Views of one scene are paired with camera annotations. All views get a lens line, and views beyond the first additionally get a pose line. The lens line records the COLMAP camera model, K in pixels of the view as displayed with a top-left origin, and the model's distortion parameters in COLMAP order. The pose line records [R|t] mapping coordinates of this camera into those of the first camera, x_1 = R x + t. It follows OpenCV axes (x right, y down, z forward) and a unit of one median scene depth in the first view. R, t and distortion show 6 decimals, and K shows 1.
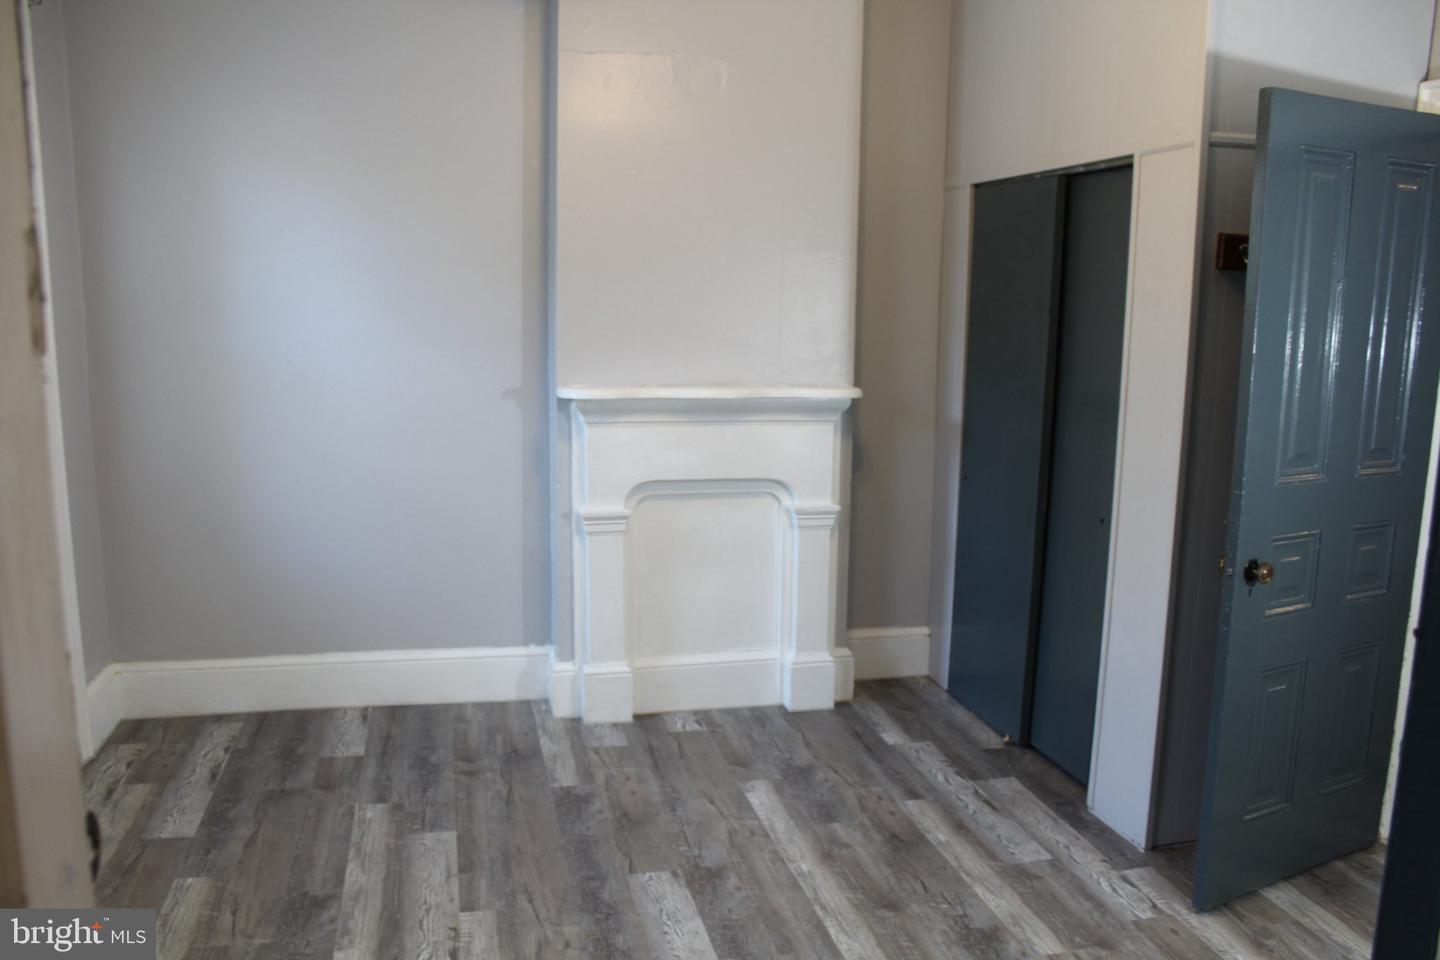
lens RADIAL K [[1181.6, 0, 709.8], [0, 1181.6, 502.8], [0, 0, 1]] dist [-0.163040, 0.149269]
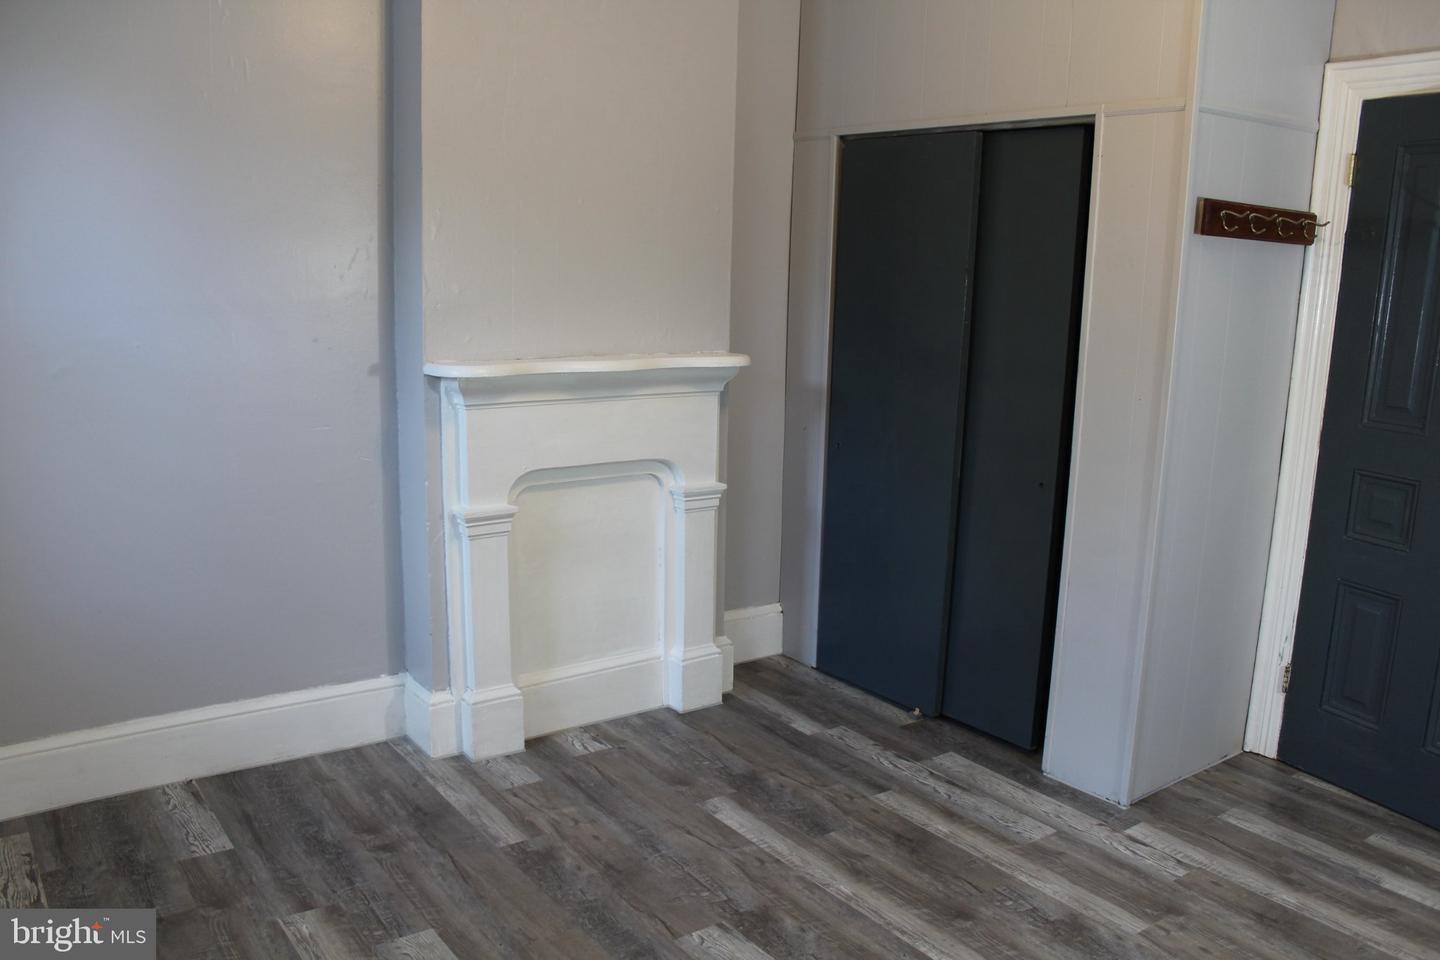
lens RADIAL K [[1181.6, 0, 709.8], [0, 1181.6, 502.8], [0, 0, 1]] dist [-0.163040, 0.149269]
pose [[0.919164, -0.071696, 0.387295, -0.274825], [0.056971, 0.997154, 0.049385, -0.030819], [-0.389733, -0.023329, 0.920632, 0.170754]]
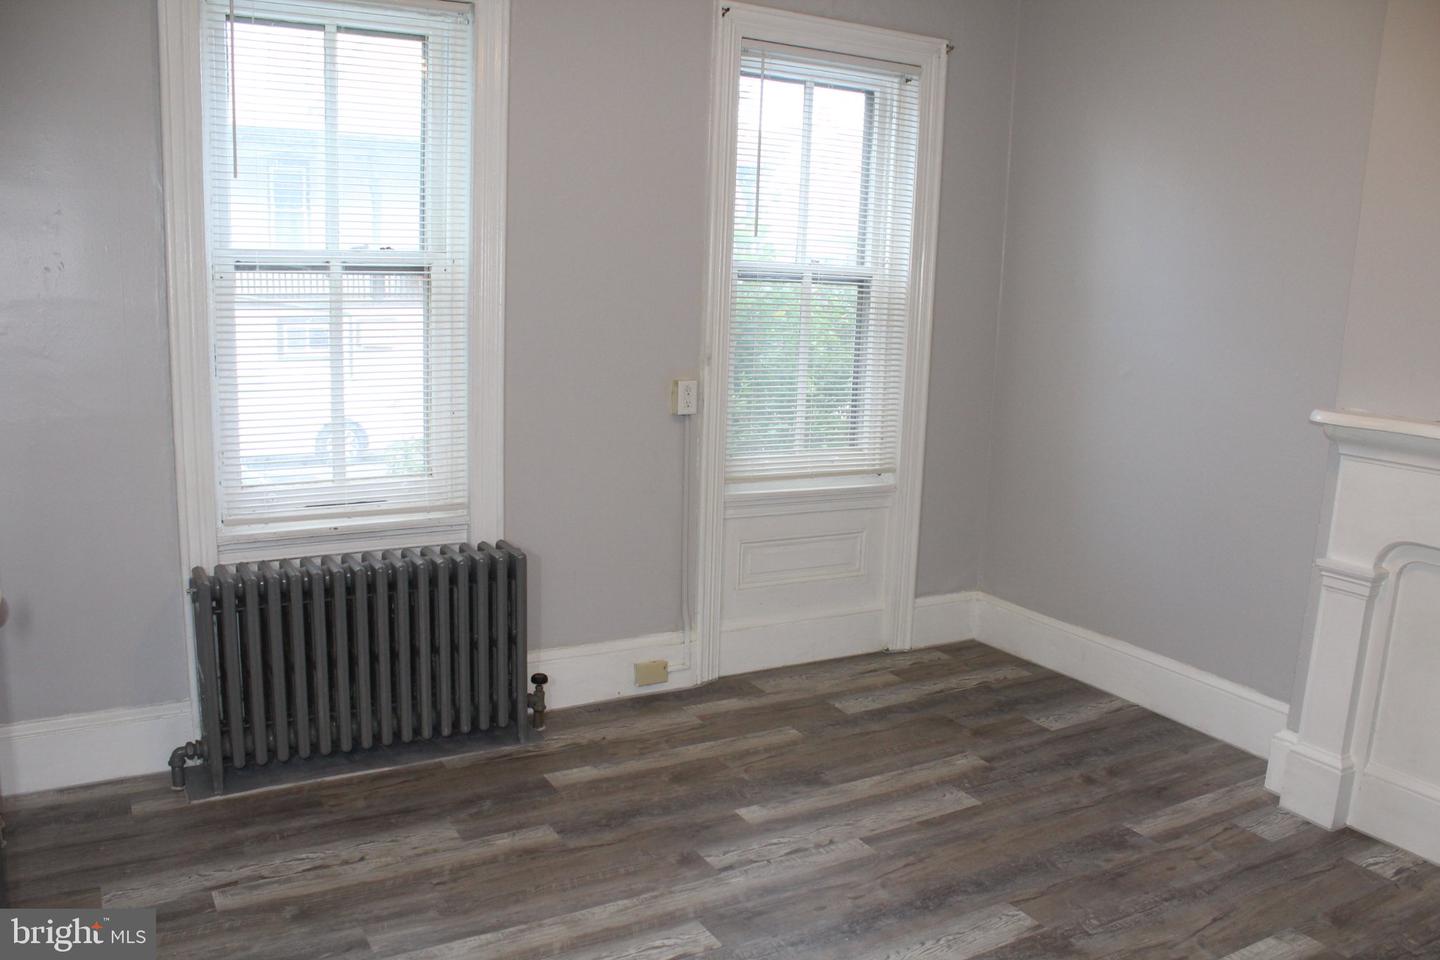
lens RADIAL K [[1181.6, 0, 709.8], [0, 1181.6, 502.8], [0, 0, 1]] dist [-0.163040, 0.149269]
pose [[0.295093, 0.184218, -0.937541, 0.522656], [-0.197634, 0.971785, 0.128742, -0.050232], [0.934805, 0.147299, 0.323174, 0.336980]]
